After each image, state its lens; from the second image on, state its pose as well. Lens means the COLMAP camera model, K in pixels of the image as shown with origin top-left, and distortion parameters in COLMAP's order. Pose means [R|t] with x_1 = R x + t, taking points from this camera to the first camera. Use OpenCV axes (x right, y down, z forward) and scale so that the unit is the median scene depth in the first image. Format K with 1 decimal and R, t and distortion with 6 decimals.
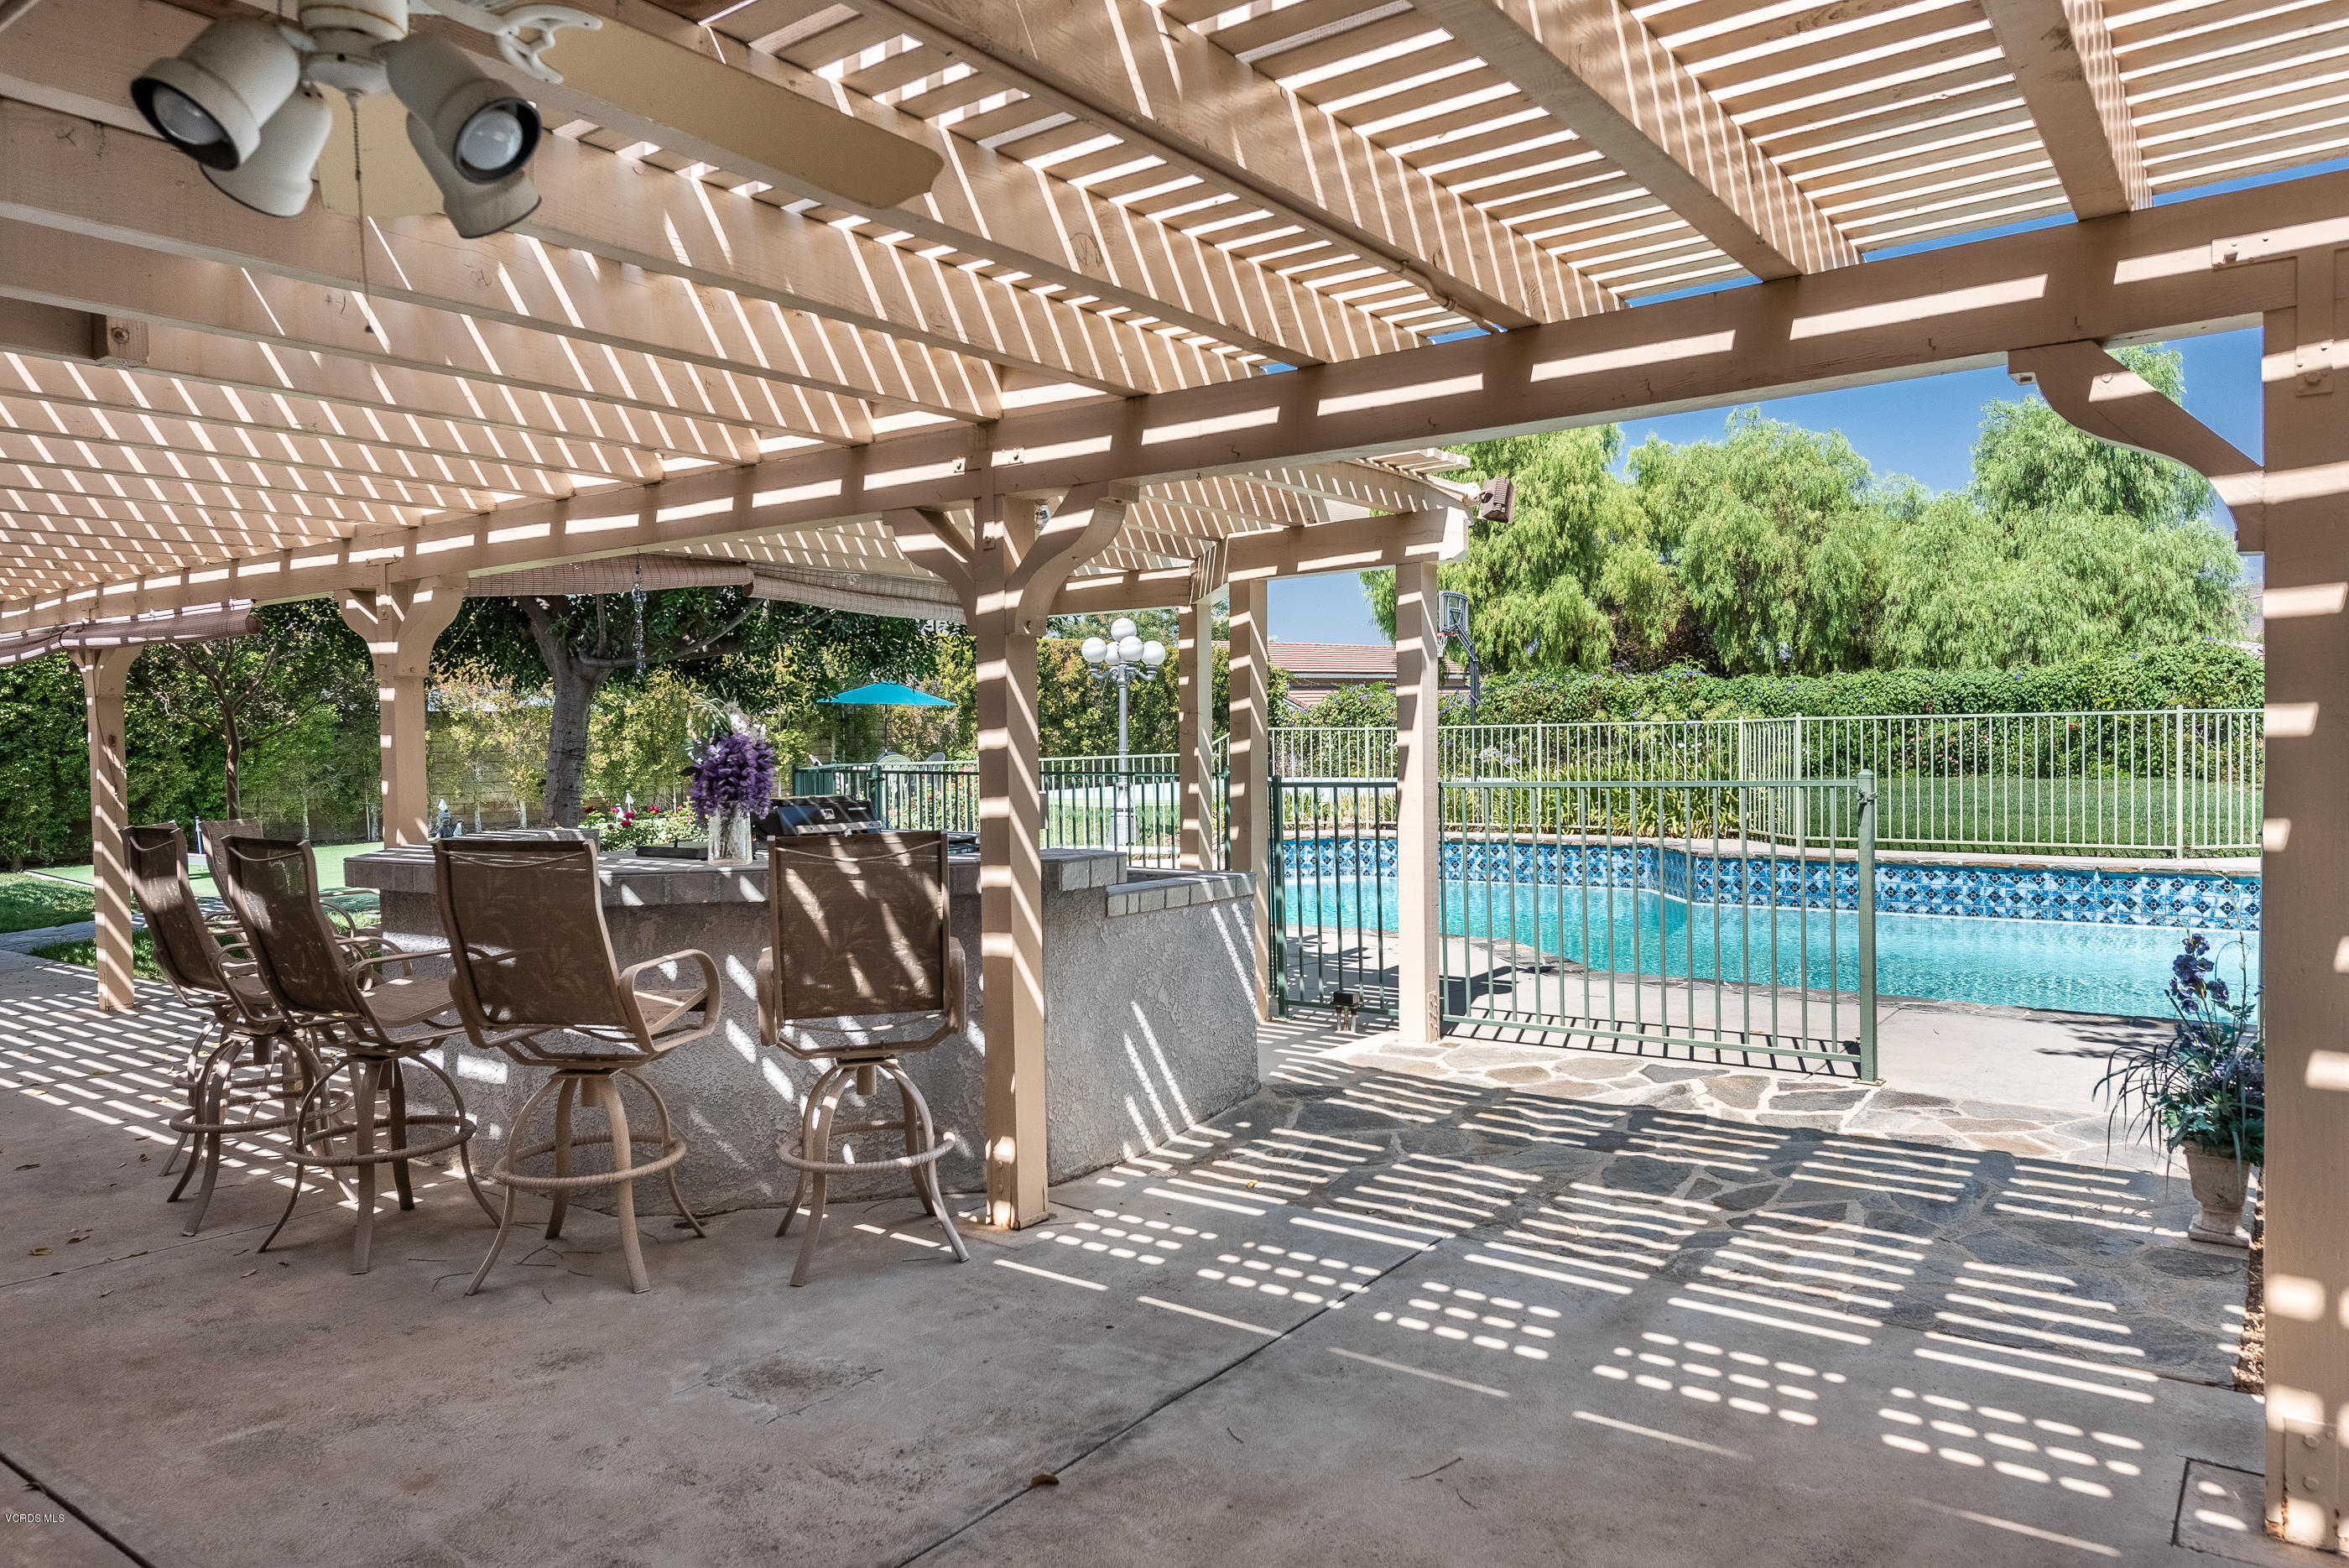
lens RADIAL K [[1449.9, 0, 1190.7], [0, 1449.9, 789.4], [0, 0, 1]] dist [-0.009403, -0.005442]
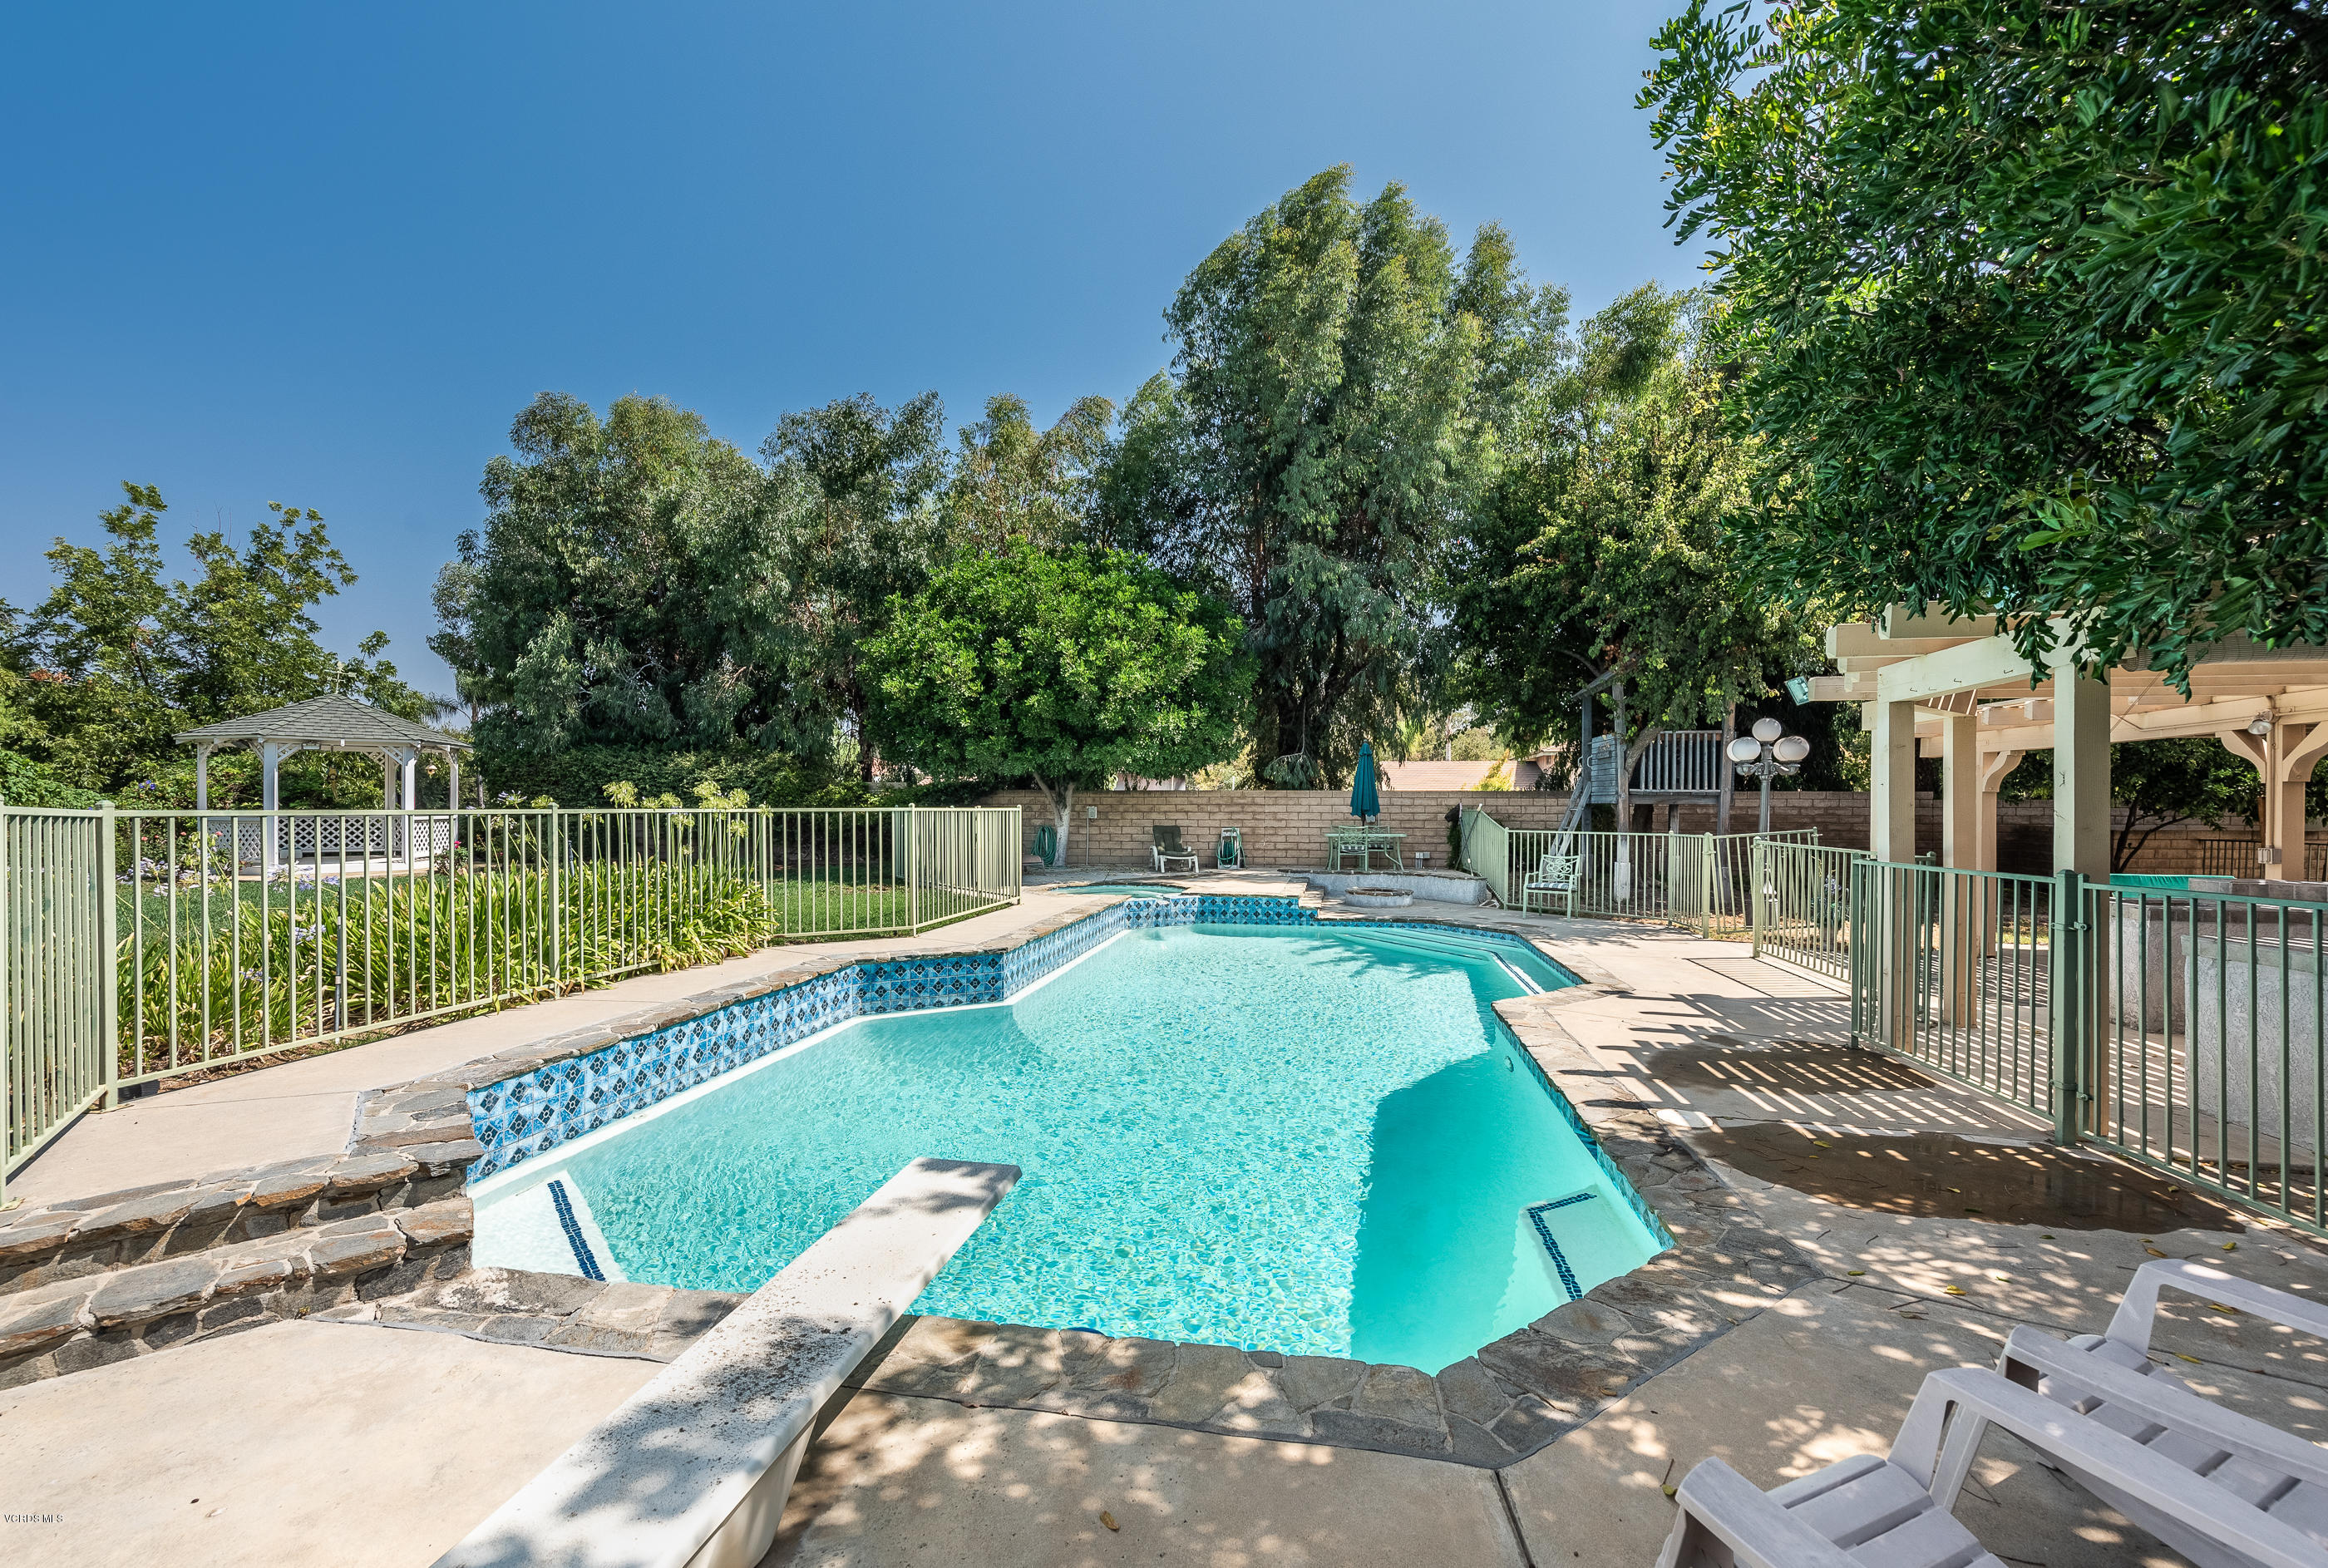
lens RADIAL K [[923.2, 0, 1164.9], [0, 923.2, 806.1], [0, 0, 1]] dist [-0.000057, -0.000617]
pose [[-0.427998, 0.017743, 0.903605, -0.099508], [0.041296, 0.999147, -0.000059, -0.018250], [-0.902836, 0.037290, -0.428366, 0.474246]]
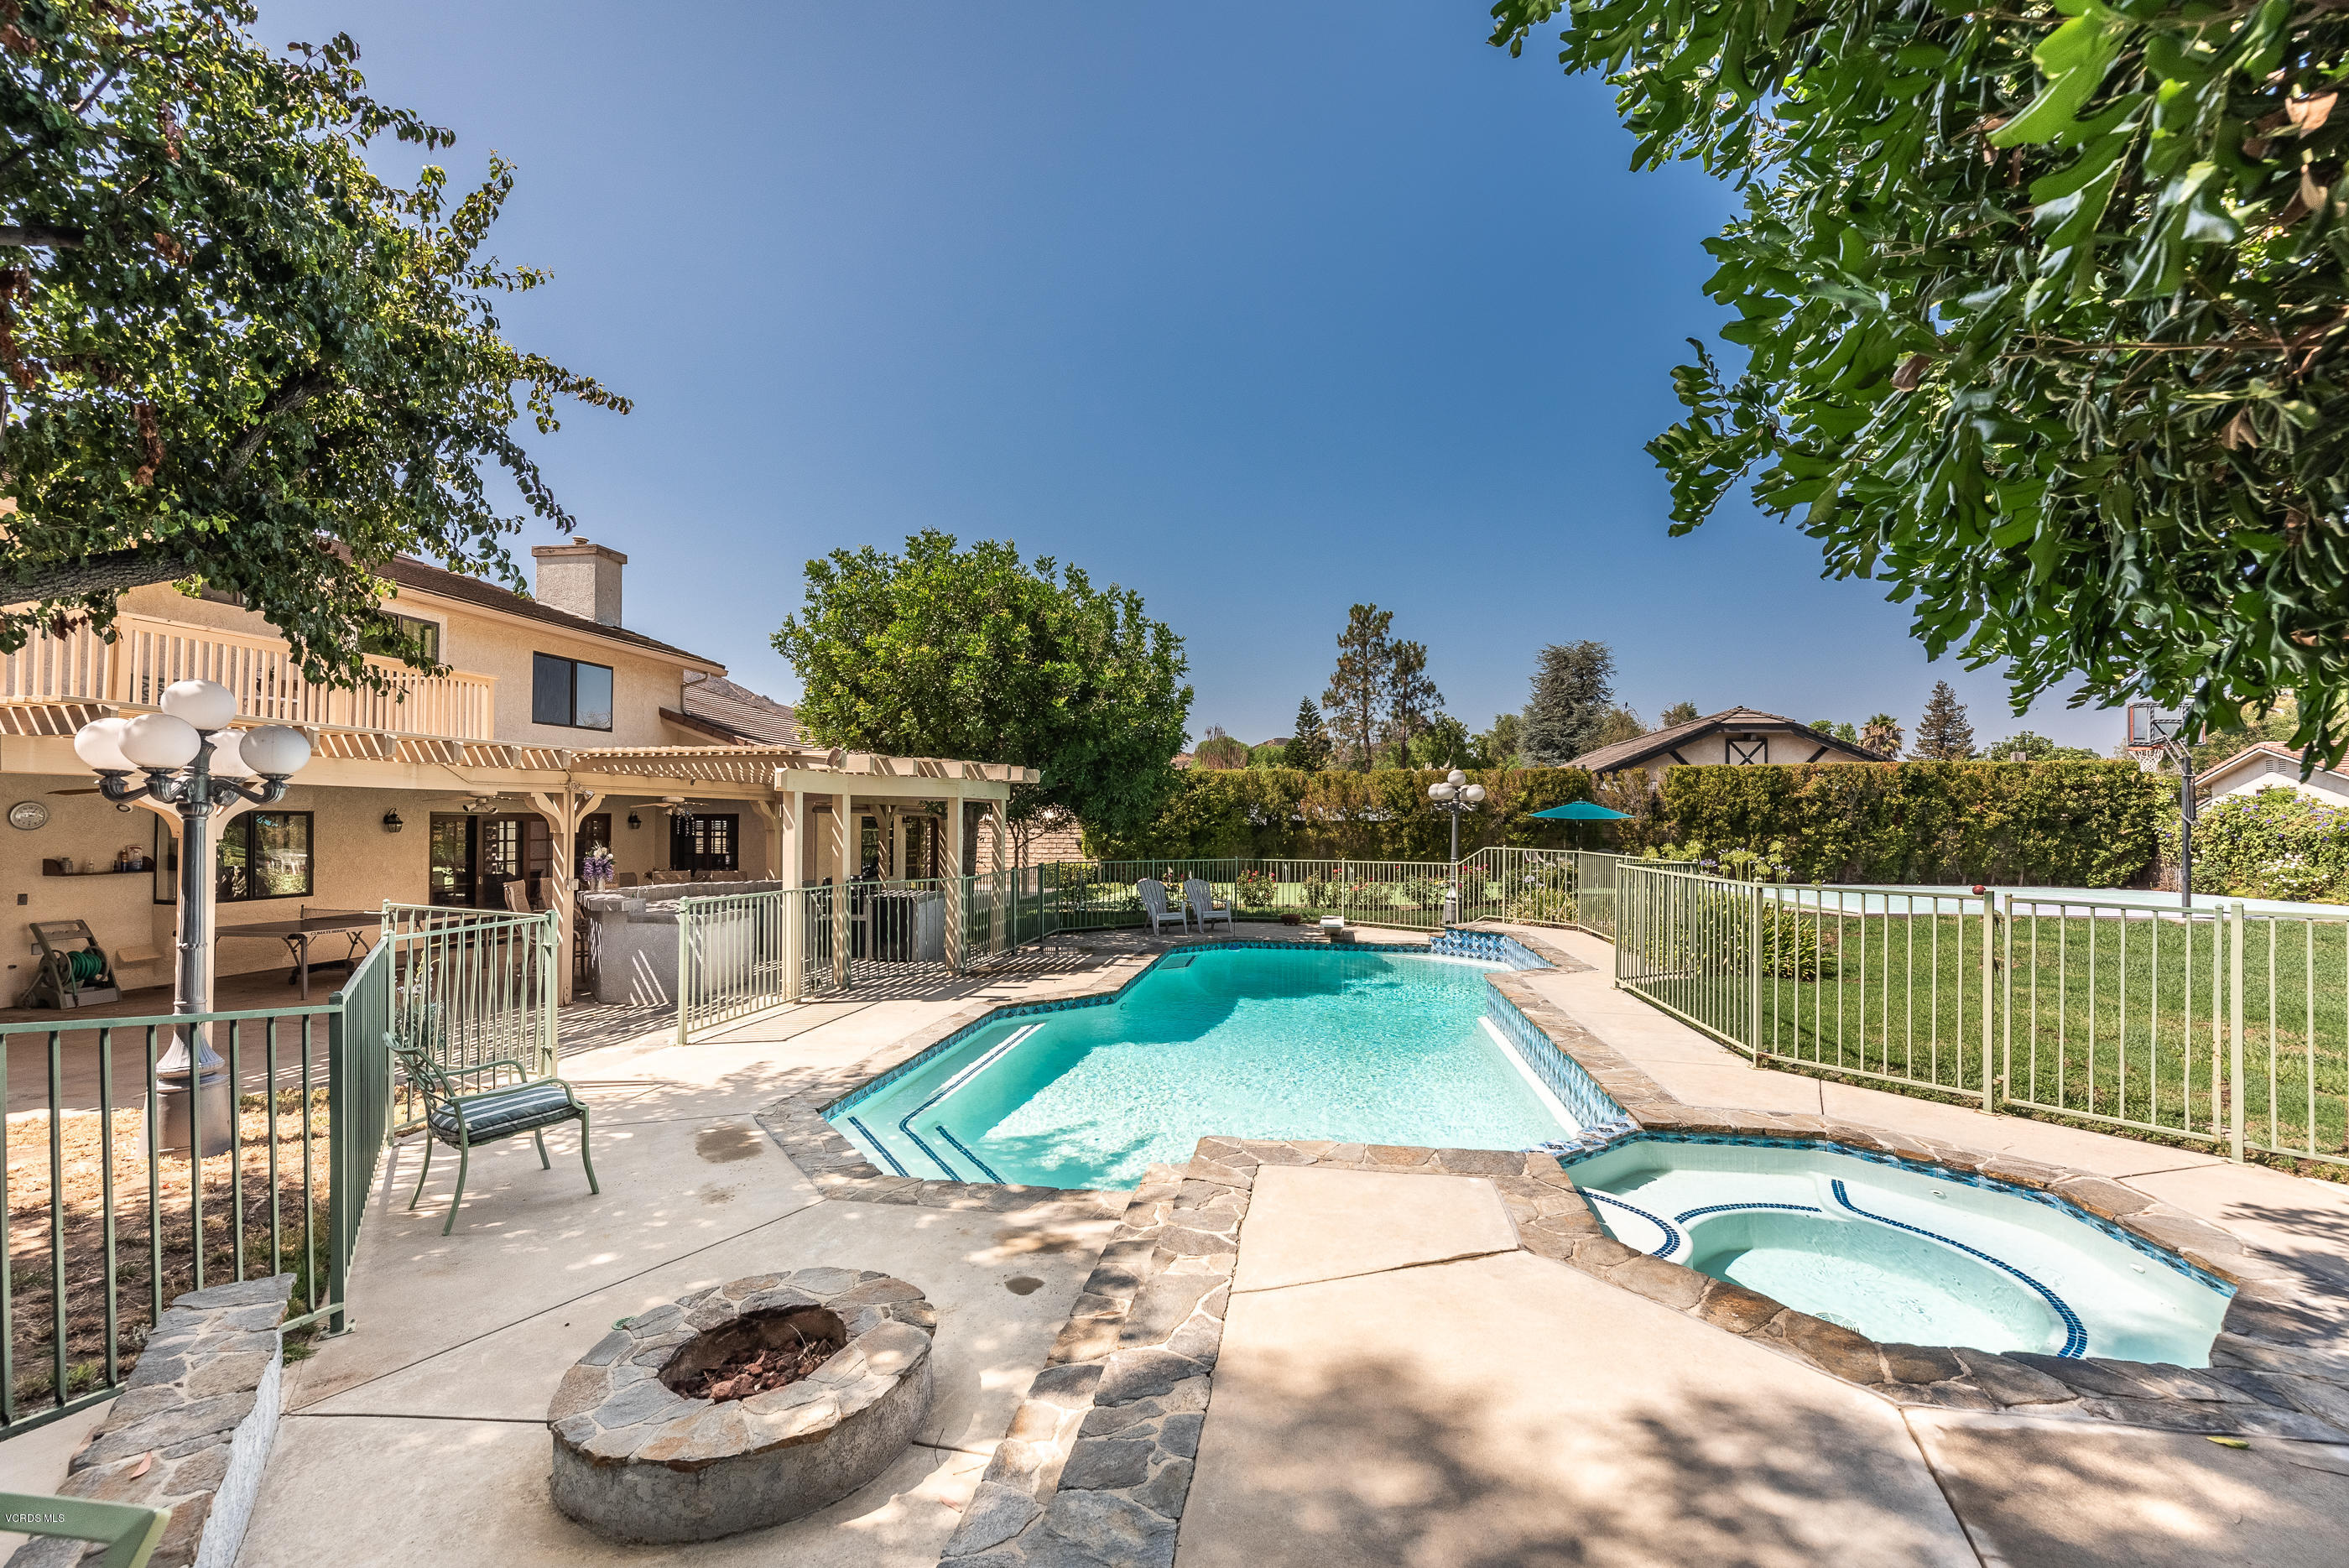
lens RADIAL K [[931.6, 0, 1182.1], [0, 931.6, 820.5], [0, 0, 1]] dist [-0.000057, -0.000617]
pose [[0.463021, 0.017093, -0.886182, 0.366870], [-0.045879, 0.998936, -0.004704, -0.026973], [0.885159, 0.042835, 0.463313, 0.170475]]
